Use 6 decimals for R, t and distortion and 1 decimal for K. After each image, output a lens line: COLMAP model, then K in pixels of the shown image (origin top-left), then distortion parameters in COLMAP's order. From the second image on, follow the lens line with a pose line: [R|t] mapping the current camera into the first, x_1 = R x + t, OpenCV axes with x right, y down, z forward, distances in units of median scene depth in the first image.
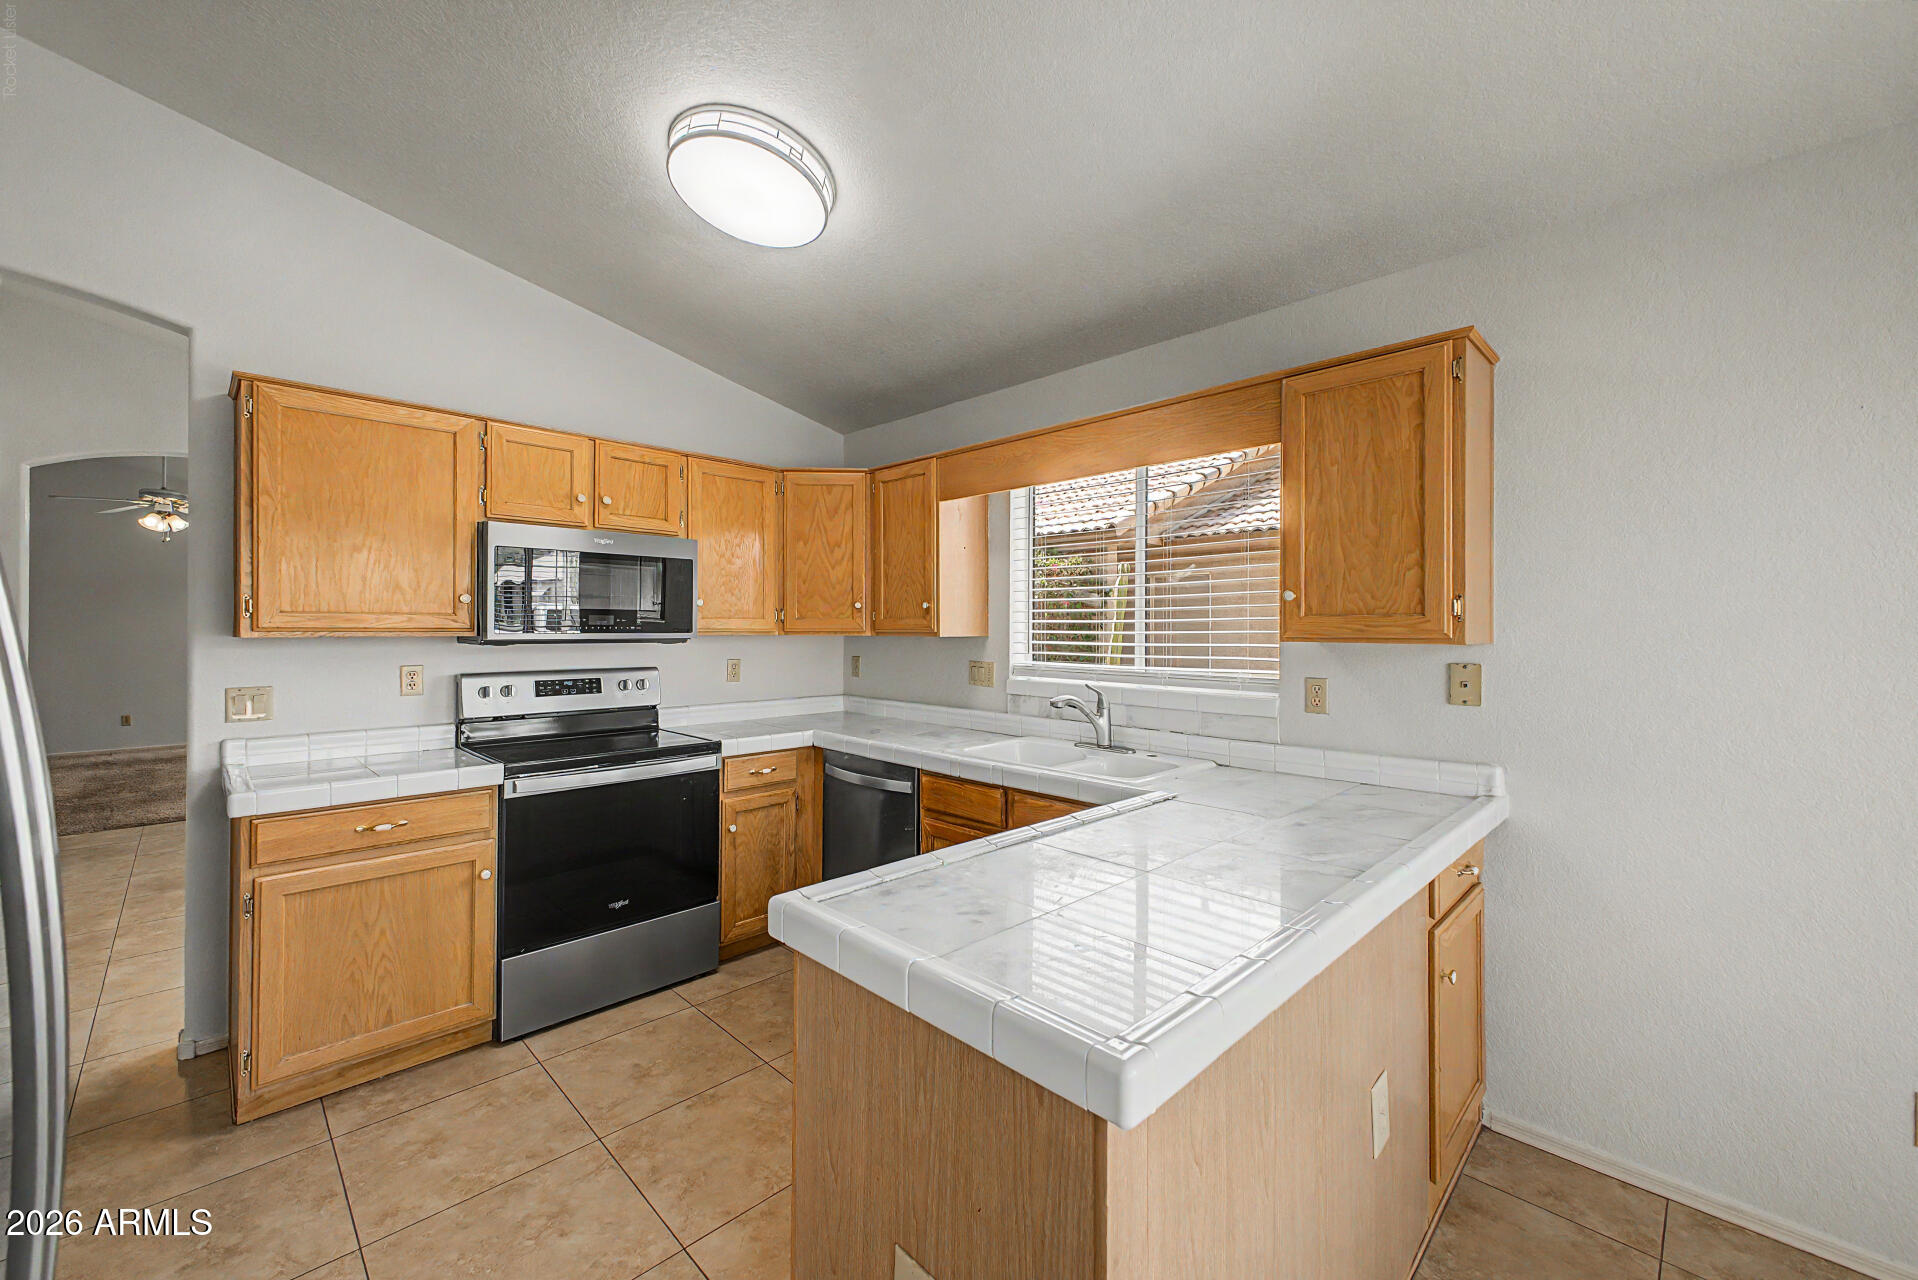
lens RADIAL K [[763.3, 0, 959.9], [0, 763.3, 629.1], [0, 0, 1]] dist [0.016491, -0.002955]
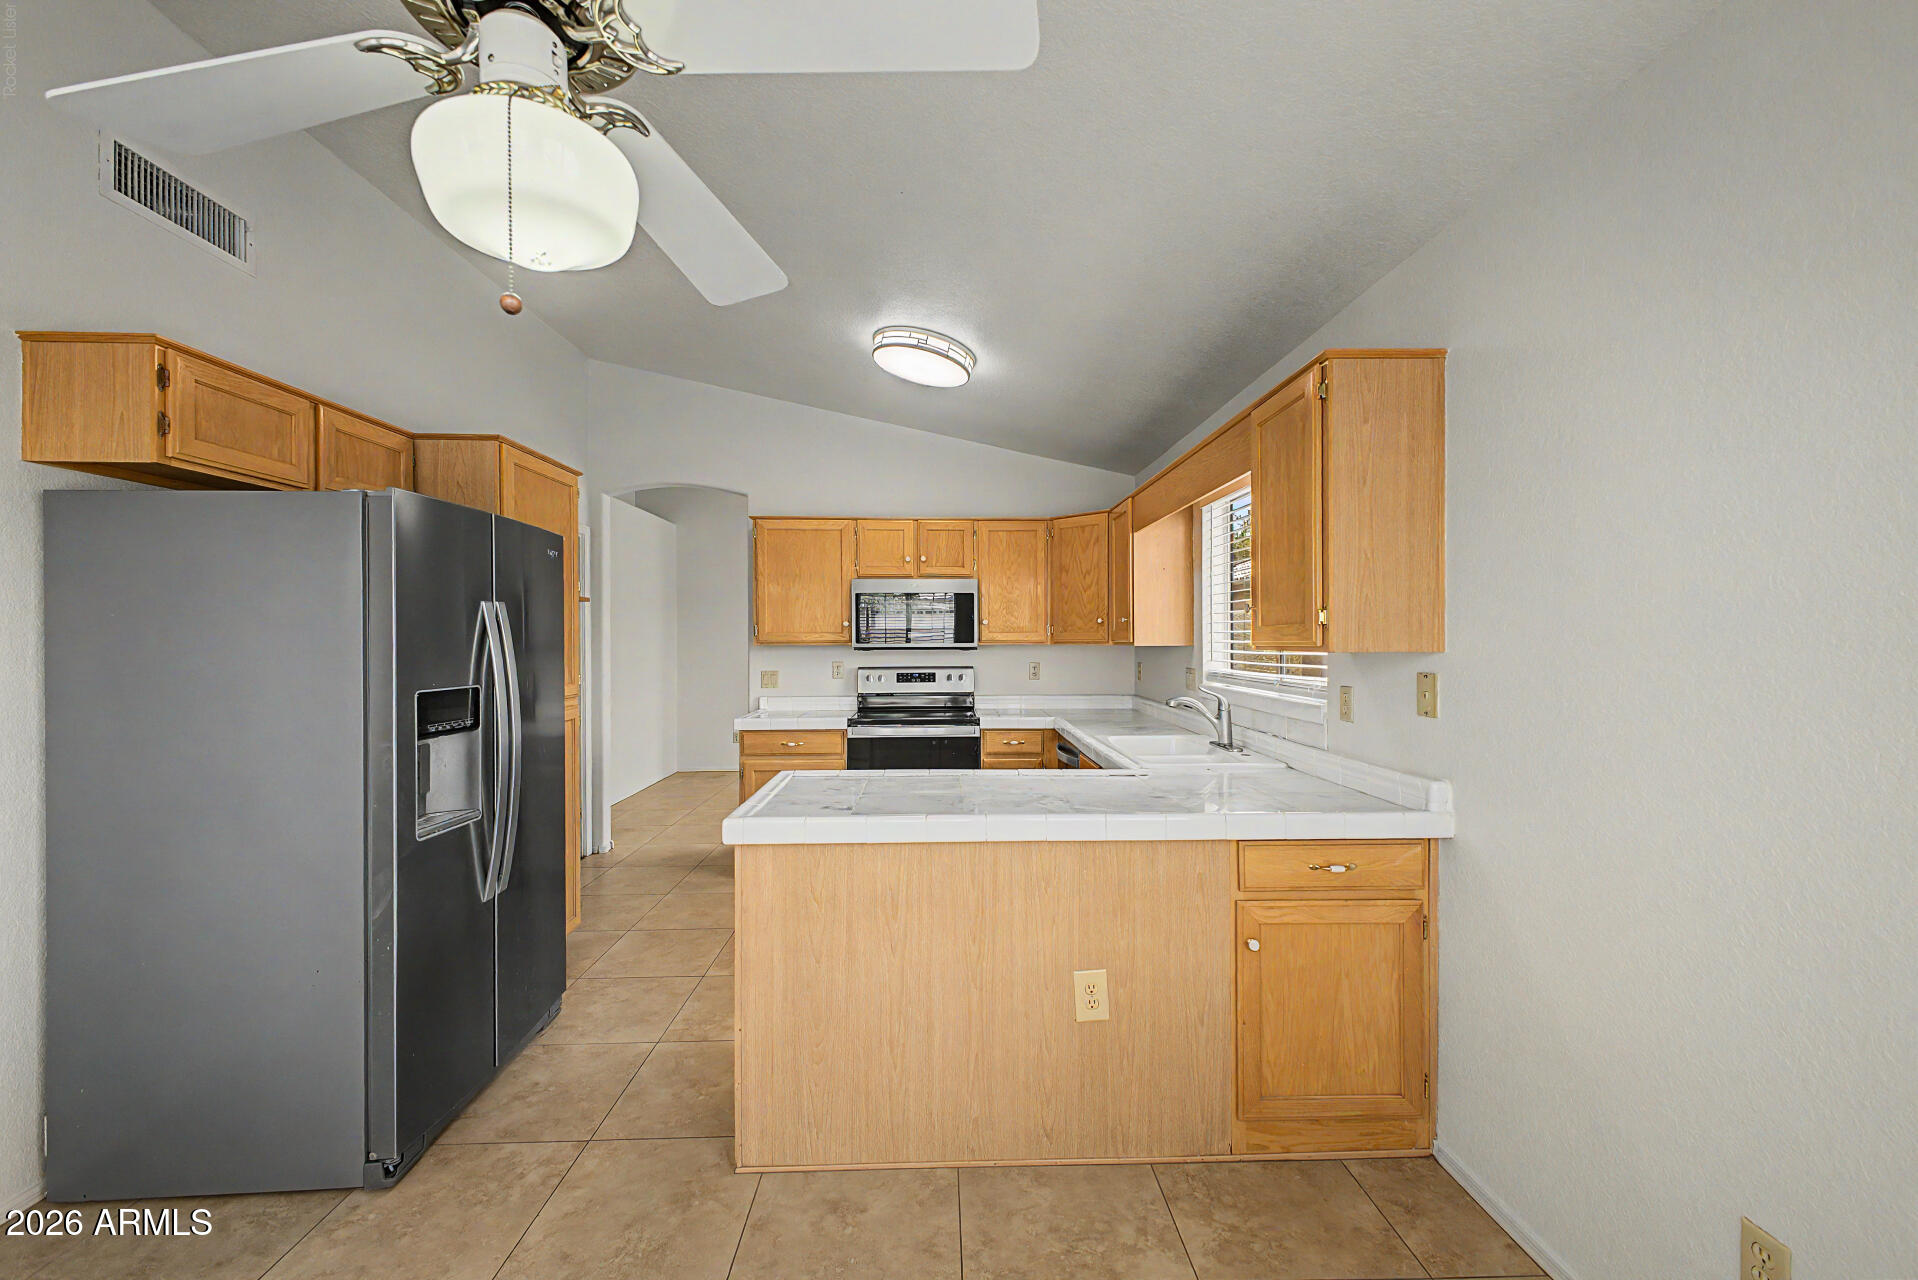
lens RADIAL K [[763.3, 0, 971.3], [0, 763.3, 643.8], [0, 0, 1]] dist [0.016491, -0.002955]
pose [[0.732711, -0.000248, -0.680540, 0.633396], [0.002277, 0.999995, 0.002087, 0.003287], [0.680536, -0.003079, 0.732708, -0.064850]]
